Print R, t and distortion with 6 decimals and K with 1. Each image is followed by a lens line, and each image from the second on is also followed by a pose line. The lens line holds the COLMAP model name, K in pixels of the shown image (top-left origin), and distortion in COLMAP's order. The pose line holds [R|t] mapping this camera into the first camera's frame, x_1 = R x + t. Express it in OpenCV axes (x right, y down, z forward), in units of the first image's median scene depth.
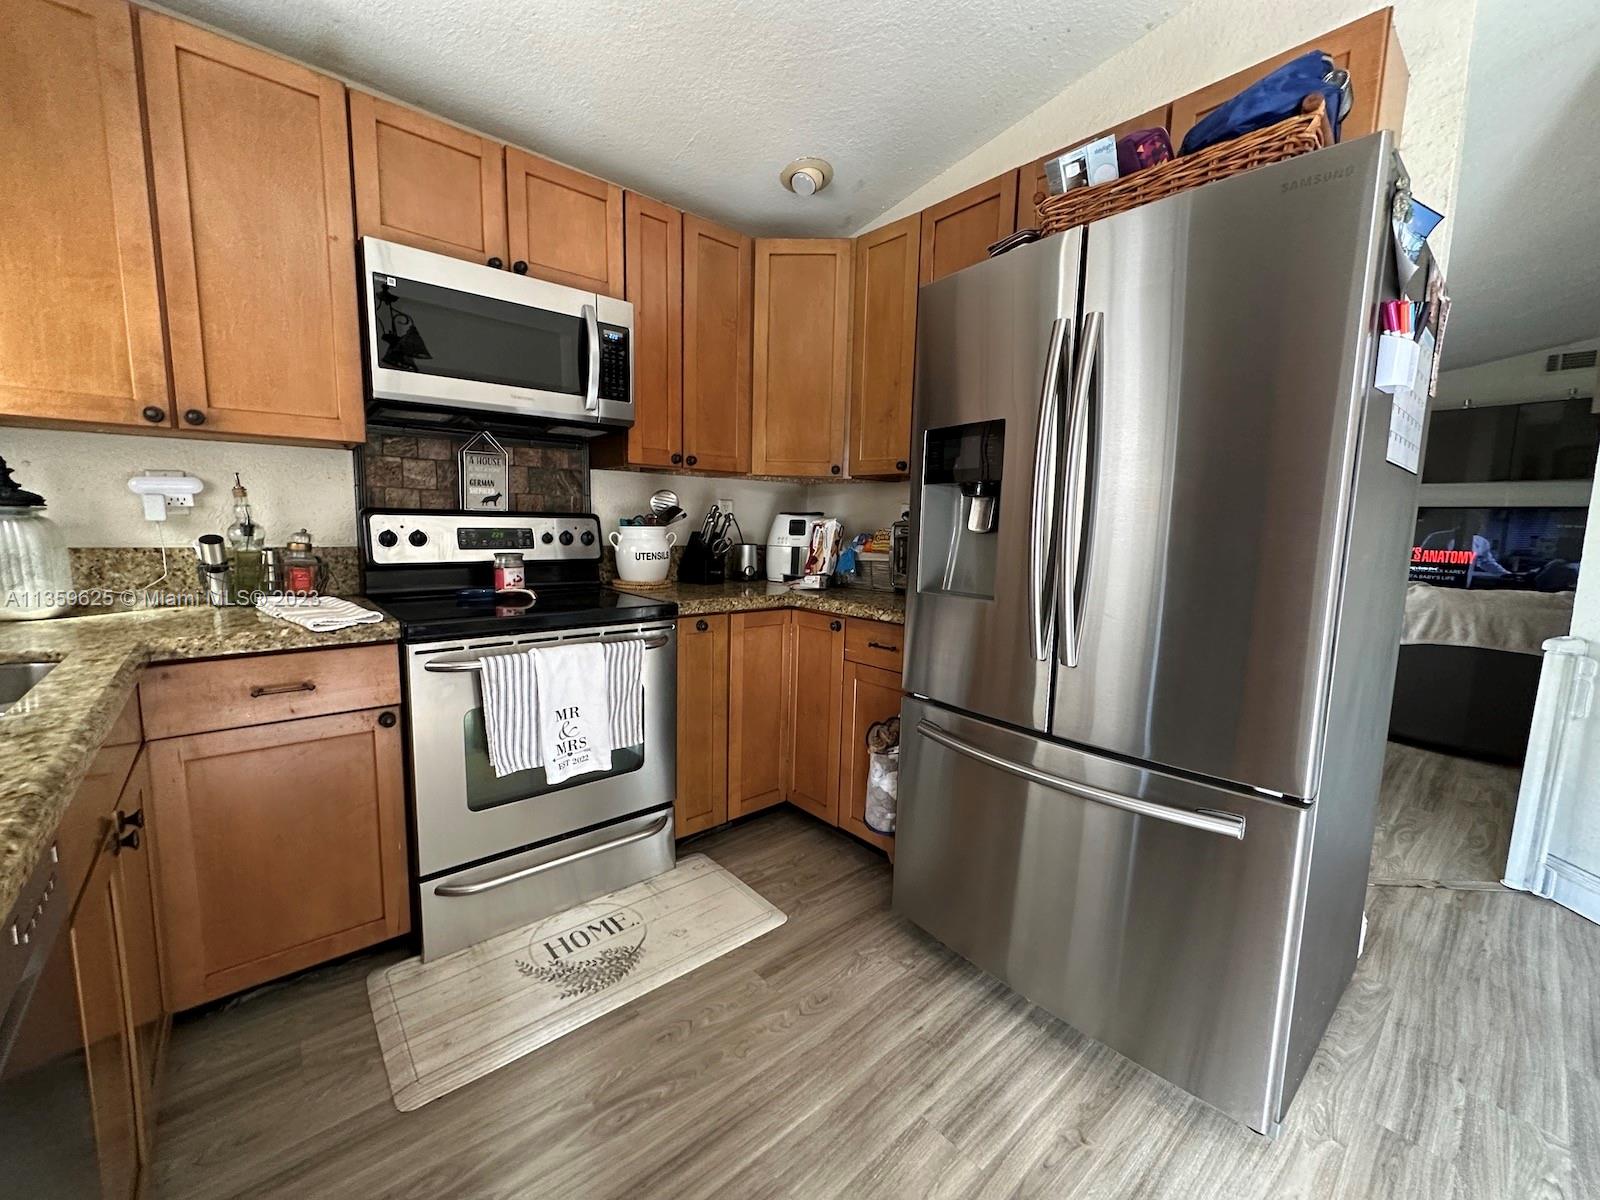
lens RADIAL K [[639.2, 0, 800.0], [0, 639.2, 600.0], [0, 0, 1]] dist [-0.002018, -0.000004]
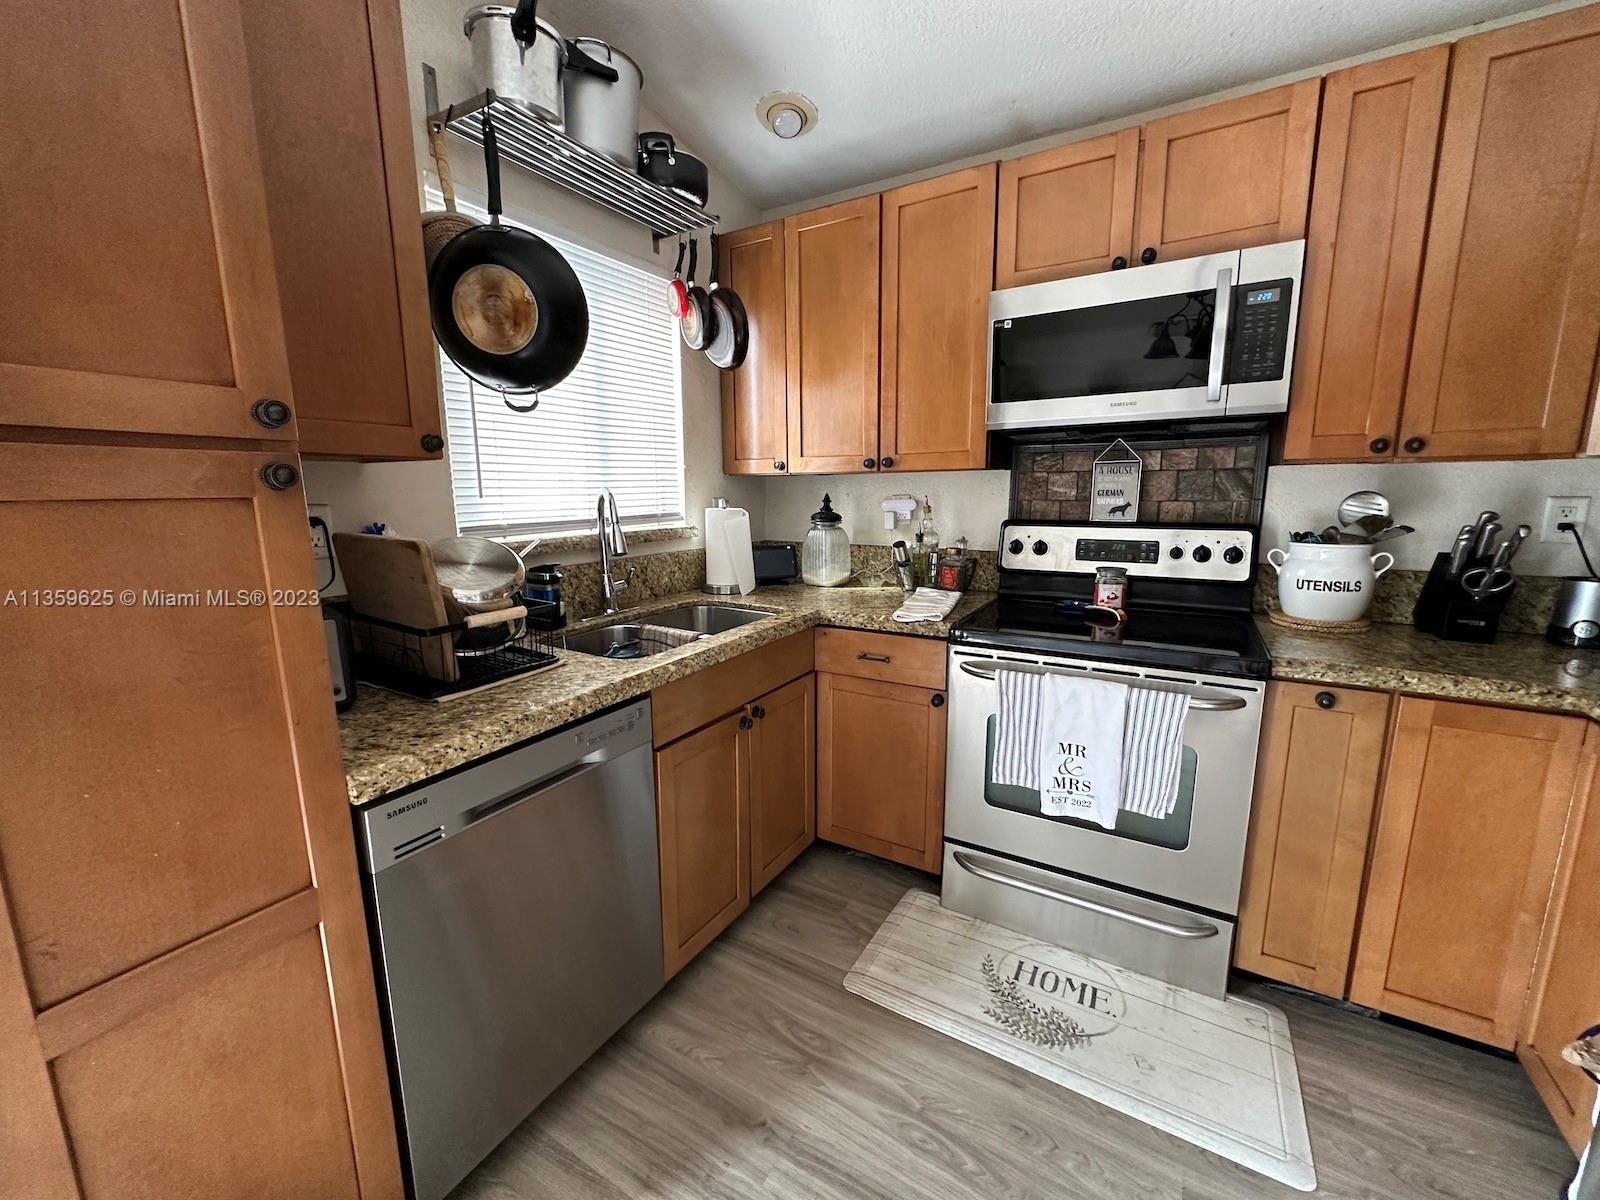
lens RADIAL K [[639.2, 0, 800.0], [0, 639.2, 600.0], [0, 0, 1]] dist [-0.002018, -0.000004]
pose [[0.309495, 0.139133, -0.940667, 0.350229], [-0.101805, 0.988400, 0.112698, -0.100049], [0.945436, 0.060886, 0.320069, 0.300905]]
